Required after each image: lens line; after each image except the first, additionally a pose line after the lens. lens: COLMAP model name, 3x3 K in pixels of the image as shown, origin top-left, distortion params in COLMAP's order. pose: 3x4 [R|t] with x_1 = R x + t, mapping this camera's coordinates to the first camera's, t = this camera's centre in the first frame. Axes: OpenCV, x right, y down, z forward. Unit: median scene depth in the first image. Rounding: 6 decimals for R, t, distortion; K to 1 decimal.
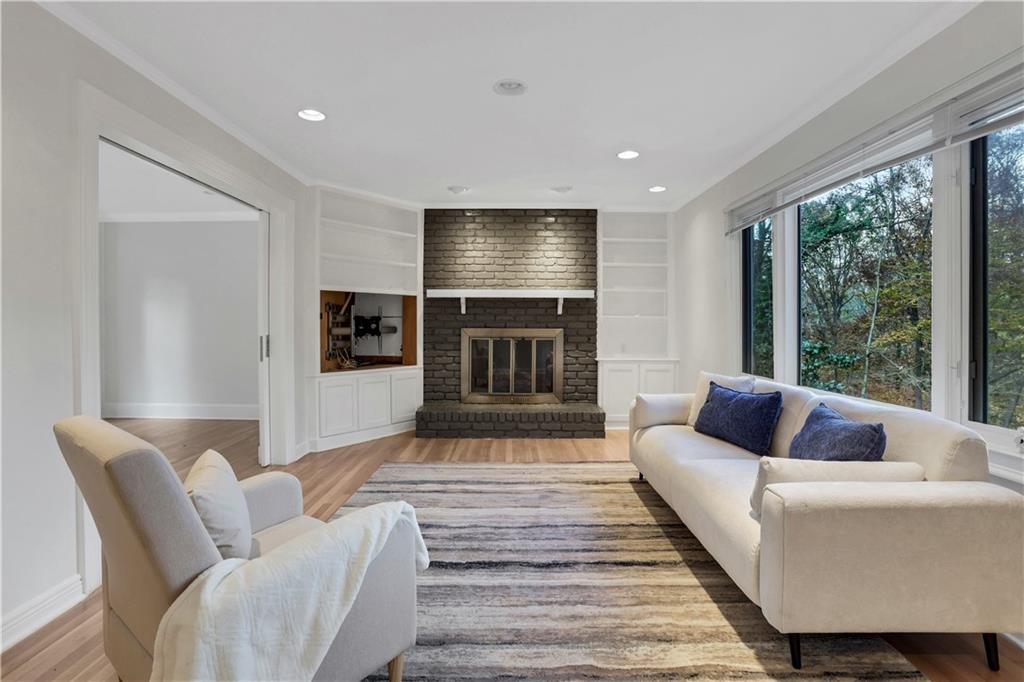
lens RADIAL K [[482.4, 0, 507.7], [0, 482.4, 333.6], [0, 0, 1]] dist [-0.058106, 0.013291]
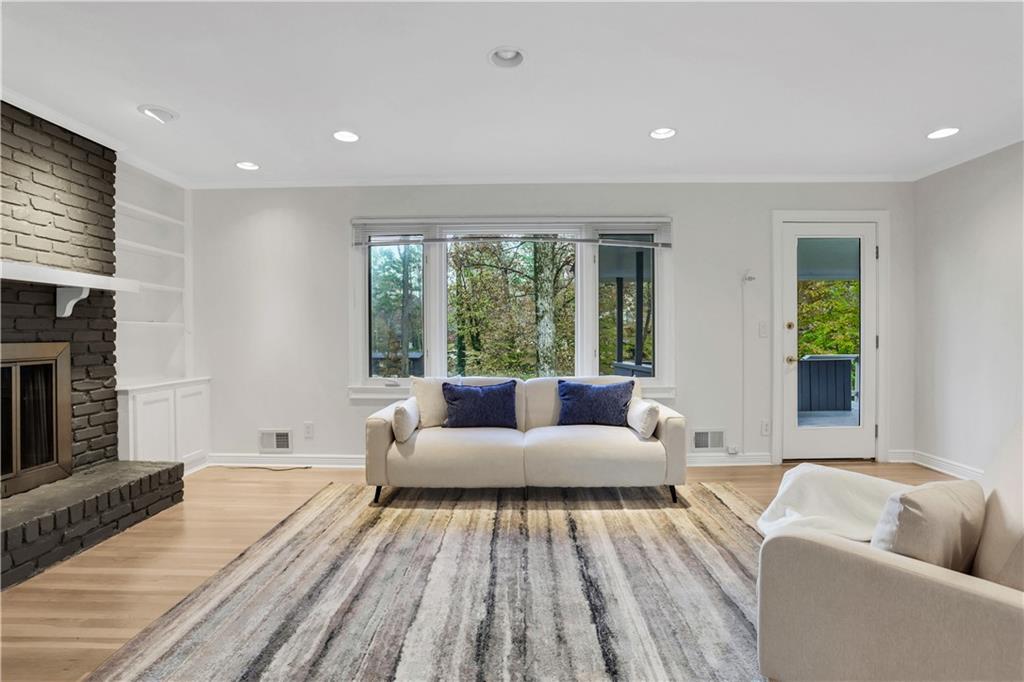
lens RADIAL K [[482.4, 0, 508.7], [0, 482.4, 335.8], [0, 0, 1]] dist [-0.058106, 0.013291]
pose [[0.015809, -0.011040, 0.999814, -0.443266], [0.023052, 0.999677, 0.010674, -0.012616], [-0.999609, 0.022879, 0.016059, 0.513078]]
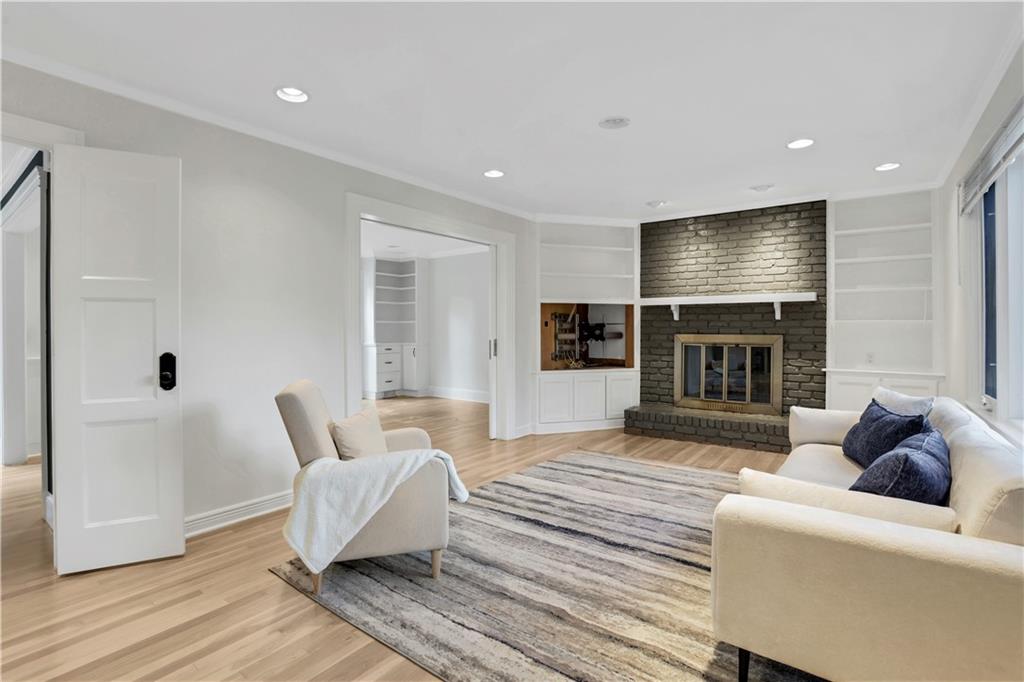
lens RADIAL K [[482.4, 0, 525.3], [0, 482.4, 335.4], [0, 0, 1]] dist [-0.058106, 0.013291]
pose [[0.809593, 0.004201, -0.586976, 0.266635], [-0.007499, 0.999967, -0.003186, -0.003040], [0.586943, 0.006981, 0.809598, -0.023277]]
